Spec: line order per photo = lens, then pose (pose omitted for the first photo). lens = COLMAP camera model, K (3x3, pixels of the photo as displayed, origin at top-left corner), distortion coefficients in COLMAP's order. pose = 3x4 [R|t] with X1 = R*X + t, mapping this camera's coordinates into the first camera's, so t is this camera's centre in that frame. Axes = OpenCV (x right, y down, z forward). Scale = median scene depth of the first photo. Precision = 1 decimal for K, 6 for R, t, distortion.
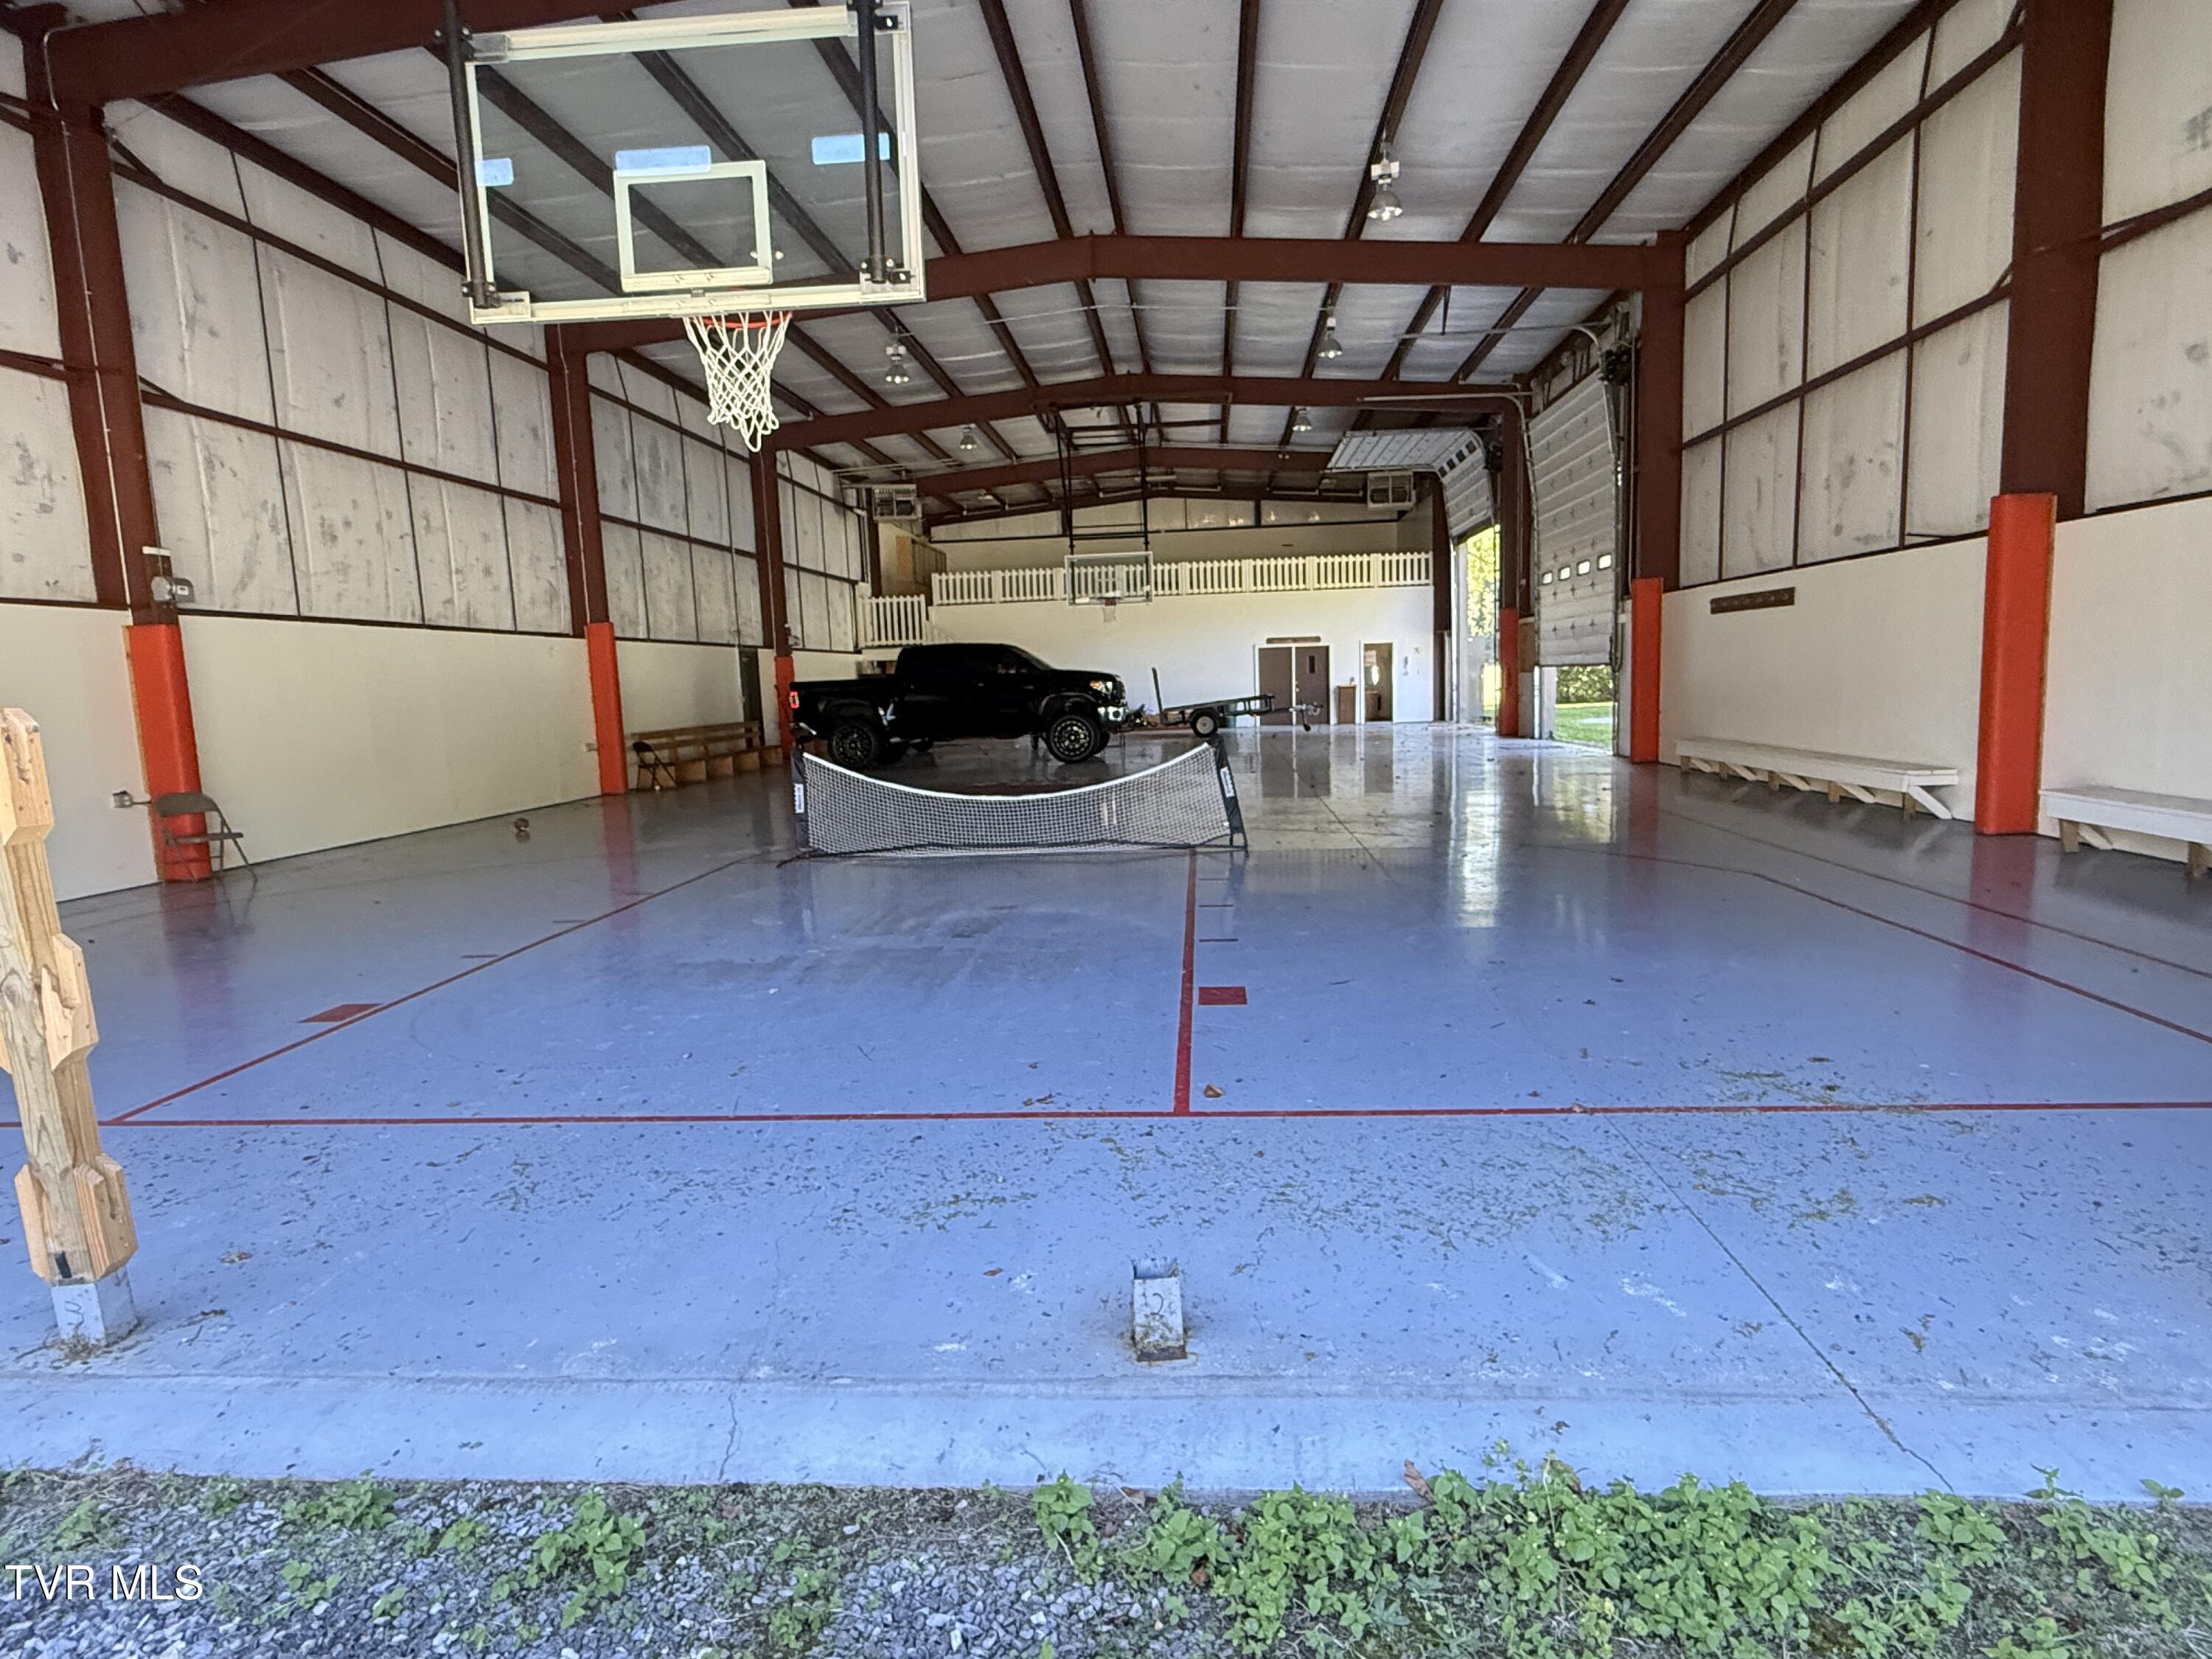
lens RADIAL K [[1255.0, 0, 1106.0], [0, 1255.0, 829.5], [0, 0, 1]] dist [0.002933, -0.000079]
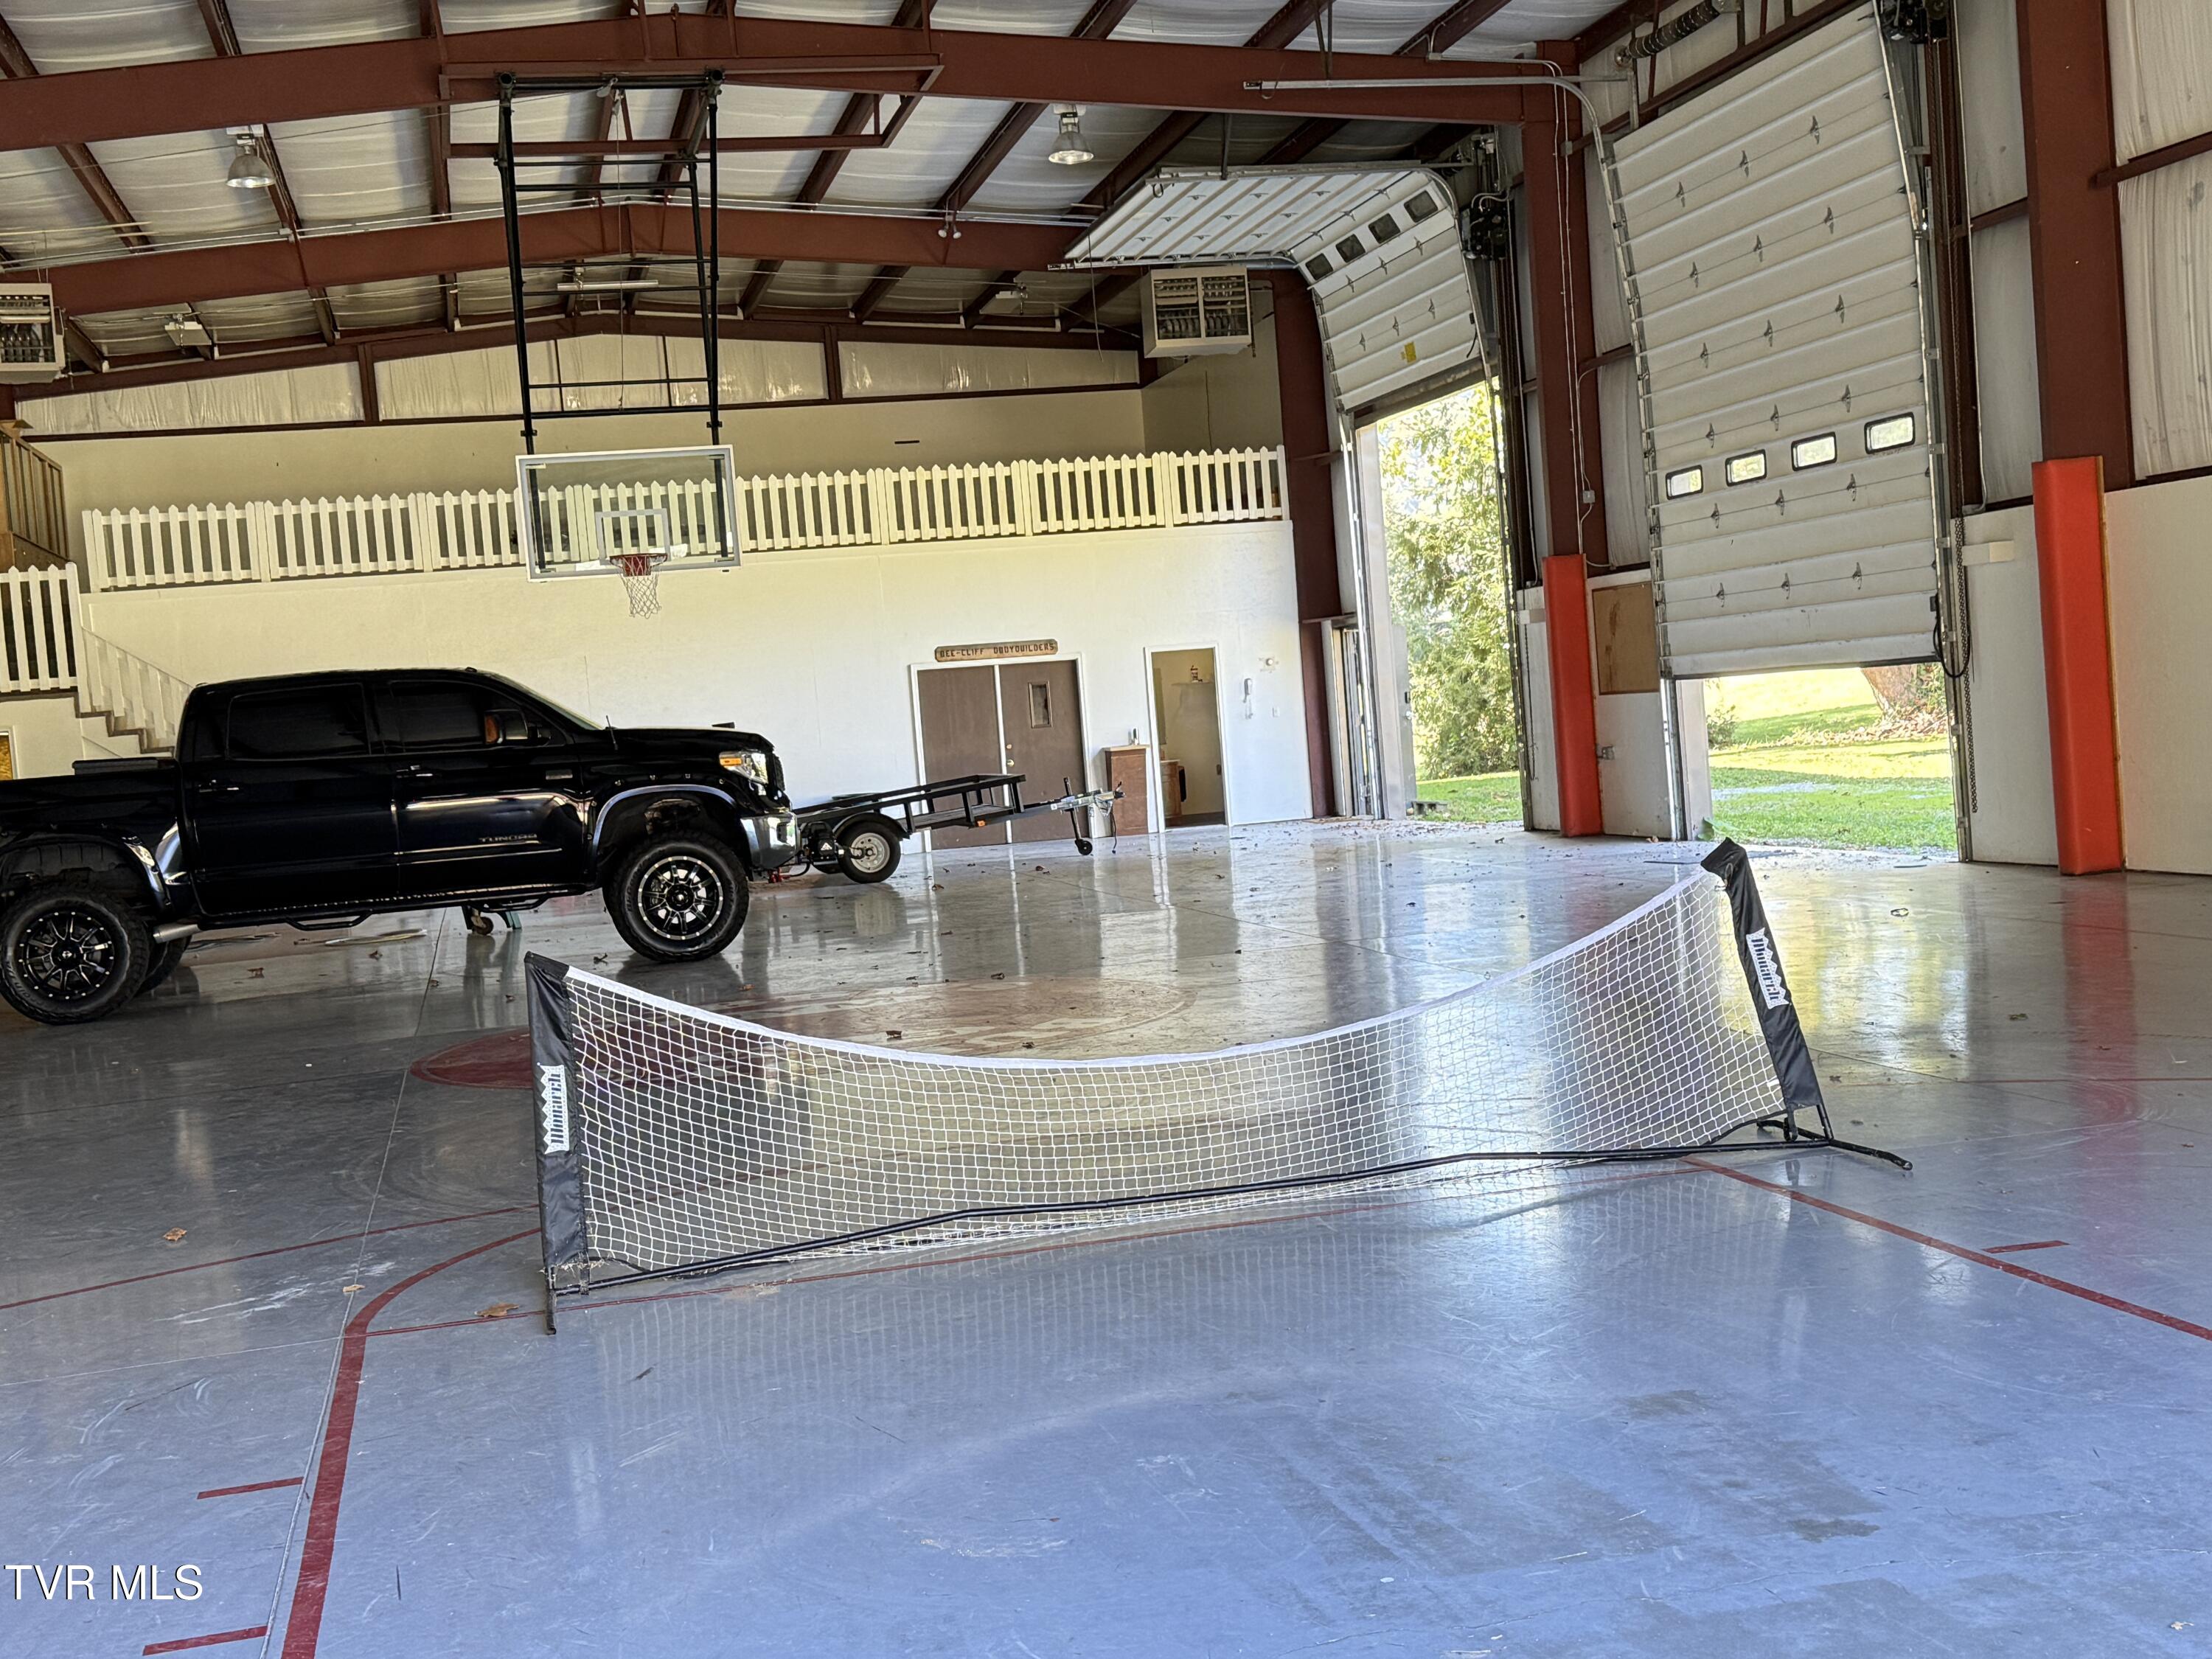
lens RADIAL K [[2777.8, 0, 1106.0], [0, 2777.8, 829.5], [0, 0, 1]] dist [0.140426, -0.010066]
pose [[0.956582, -0.052161, 0.286760, -0.100399], [0.078657, 0.993551, -0.081661, -0.007937], [-0.280651, 0.100671, 0.954516, 0.080708]]
